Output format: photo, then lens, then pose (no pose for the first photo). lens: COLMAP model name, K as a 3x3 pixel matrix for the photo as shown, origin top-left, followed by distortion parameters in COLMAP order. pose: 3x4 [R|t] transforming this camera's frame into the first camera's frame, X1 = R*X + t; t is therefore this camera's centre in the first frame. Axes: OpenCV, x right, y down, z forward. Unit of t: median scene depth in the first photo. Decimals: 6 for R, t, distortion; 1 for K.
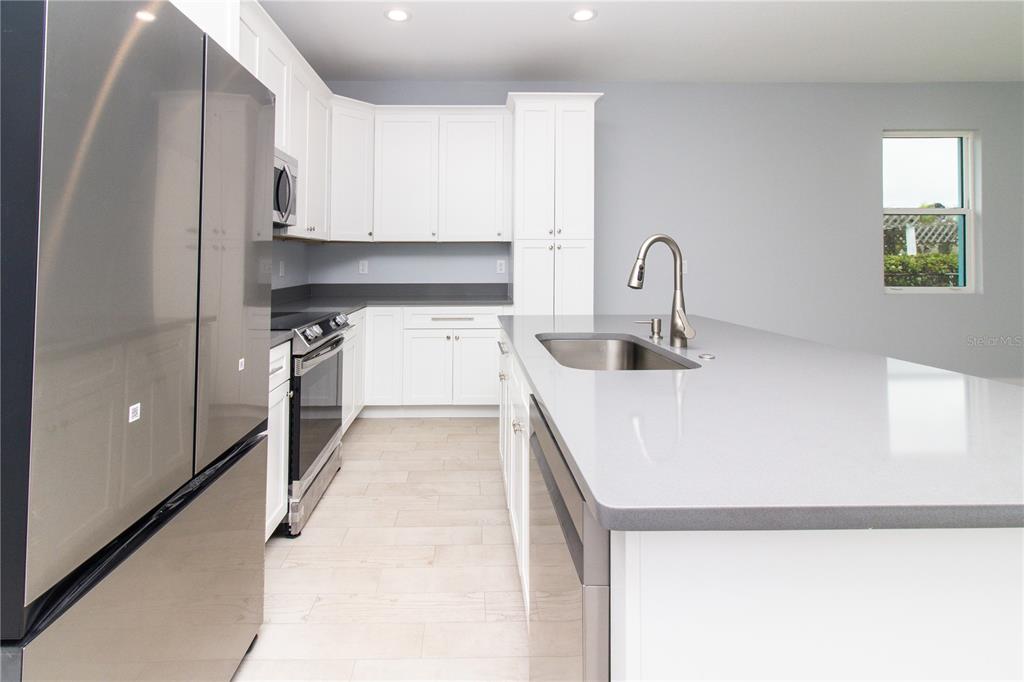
lens RADIAL K [[494.1, 0, 483.6], [0, 494.1, 246.0], [0, 0, 1]] dist [0.000955, -0.000001]
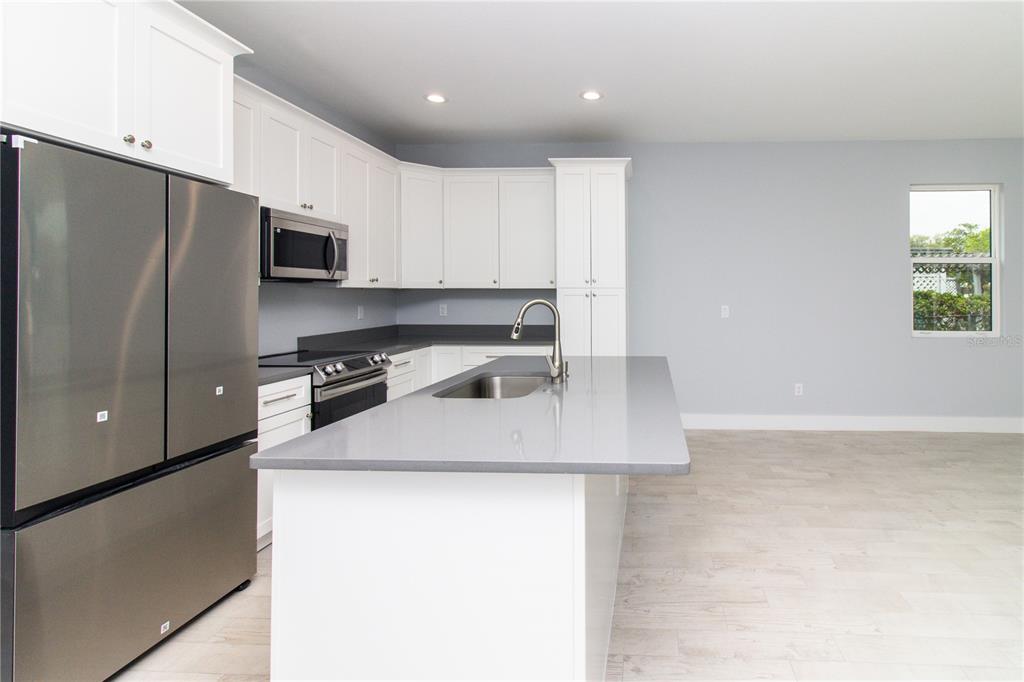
lens RADIAL K [[507.6, 0, 635.5], [0, 507.6, 290.7], [0, 0, 1]] dist [-0.004092, 0.000164]
pose [[0.998372, 0.002126, -0.057004, 0.312688], [-0.000807, 0.999732, 0.023146, -0.034074], [0.057038, -0.023062, 0.998106, -0.156724]]
